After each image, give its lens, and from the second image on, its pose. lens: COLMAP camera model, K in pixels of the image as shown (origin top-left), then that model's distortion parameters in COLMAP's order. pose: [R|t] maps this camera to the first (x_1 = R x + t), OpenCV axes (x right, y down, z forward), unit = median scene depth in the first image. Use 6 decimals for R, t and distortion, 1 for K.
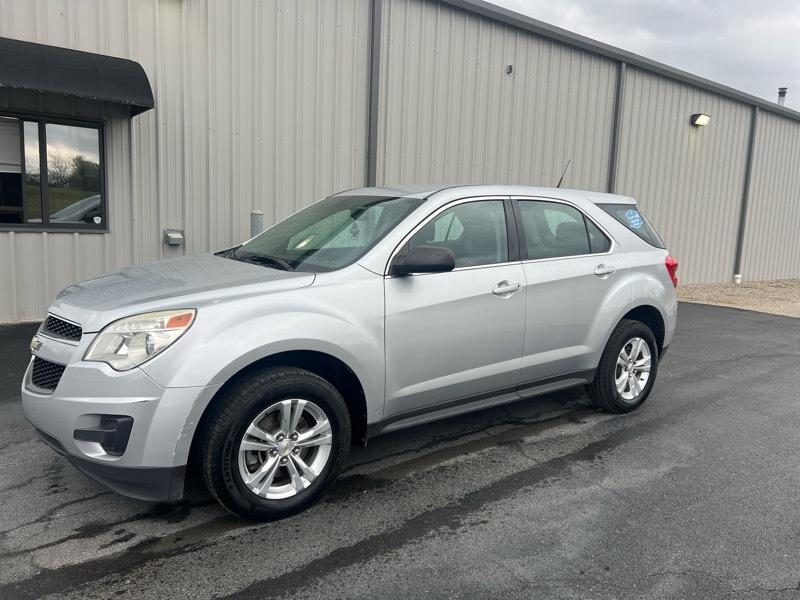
lens RADIAL K [[605.3, 0, 406.4], [0, 605.3, 297.6], [0, 0, 1]] dist [0.054544, -0.056749]
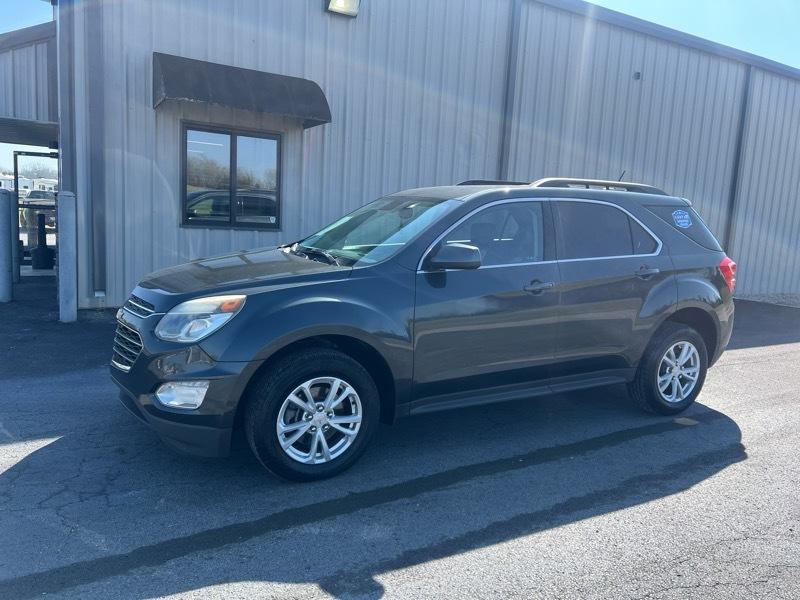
lens RADIAL K [[605.3, 0, 403.5], [0, 605.3, 295.2], [0, 0, 1]] dist [0.054544, -0.056749]
pose [[0.990886, 0.030809, -0.131133, -0.104691], [-0.031241, 0.999511, -0.001234, 0.007711], [0.131031, 0.005319, 0.991364, -0.088116]]
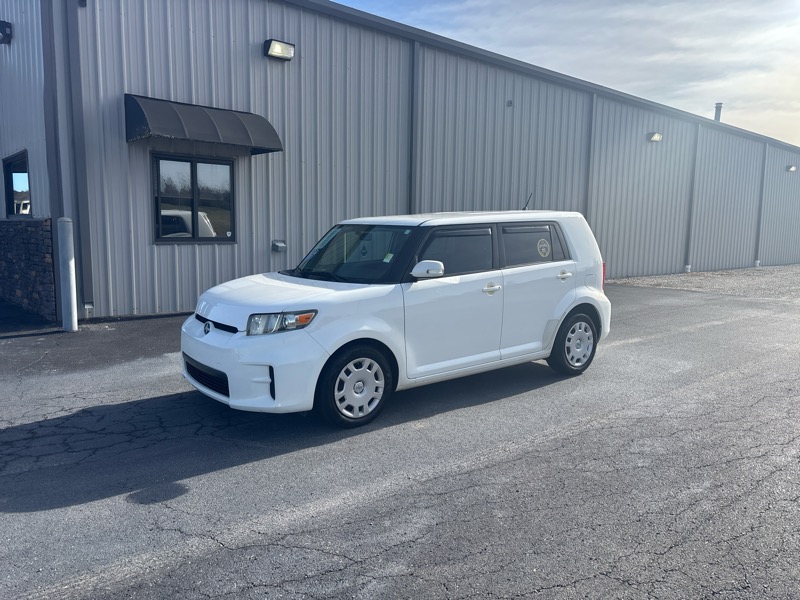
lens RADIAL K [[605.3, 0, 397.2], [0, 605.3, 300.5], [0, 0, 1]] dist [0.054544, -0.056749]
pose [[0.997375, -0.032207, 0.064846, -0.221763], [0.032222, 0.999480, 0.000822, 0.026601], [-0.064838, 0.001270, 0.997895, -0.323238]]
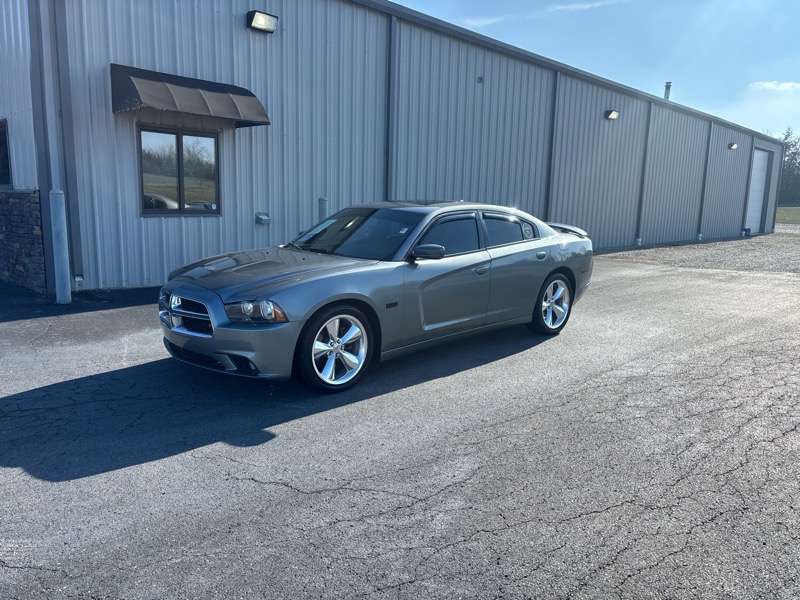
lens RADIAL K [[605.3, 0, 398.0], [0, 605.3, 298.6], [0, 0, 1]] dist [0.054544, -0.056749]
pose [[0.988328, -0.040671, 0.146808, -0.298529], [0.034096, 0.998312, 0.047024, 0.023714], [-0.148473, -0.041470, 0.988047, -0.363995]]
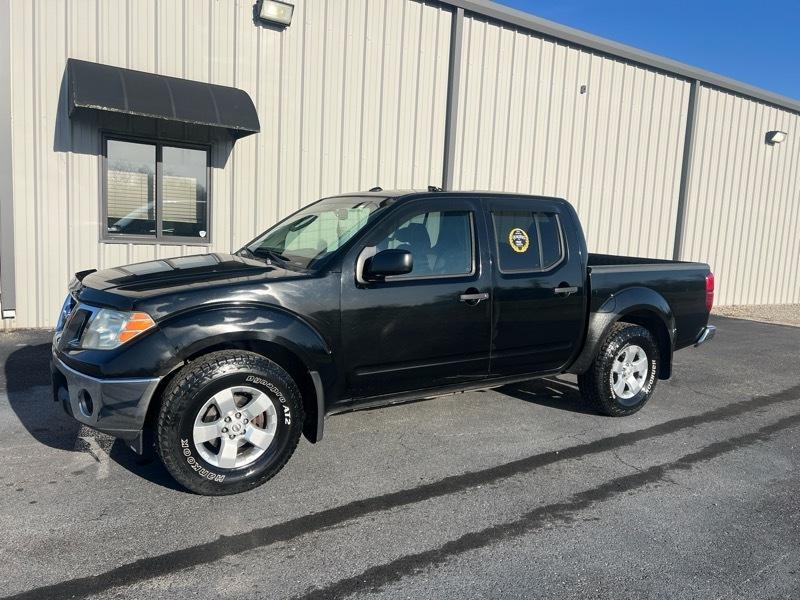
lens RADIAL K [[605.3, 0, 403.8], [0, 605.3, 297.2], [0, 0, 1]] dist [0.054544, -0.056749]
pose [[0.996061, 0.019880, -0.086408, -0.049300], [-0.021863, 0.999517, -0.022066, 0.002324], [0.085928, 0.023869, 0.996015, -0.046713]]
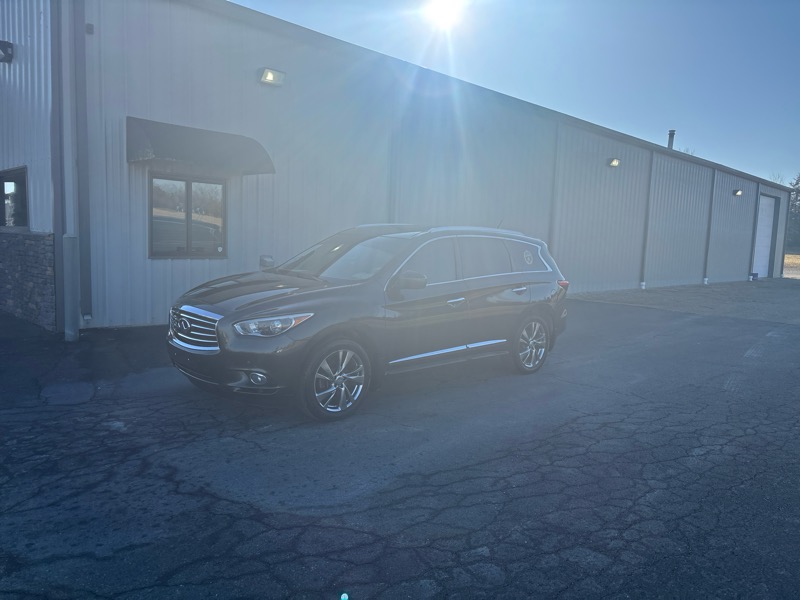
lens RADIAL K [[605.3, 0, 399.1], [0, 605.3, 299.3], [0, 0, 1]] dist [0.054544, -0.056749]
pose [[0.991399, -0.017088, 0.129756, -0.270708], [0.019069, 0.999720, -0.014040, 0.013693], [-0.129480, 0.016394, 0.991447, -0.406231]]
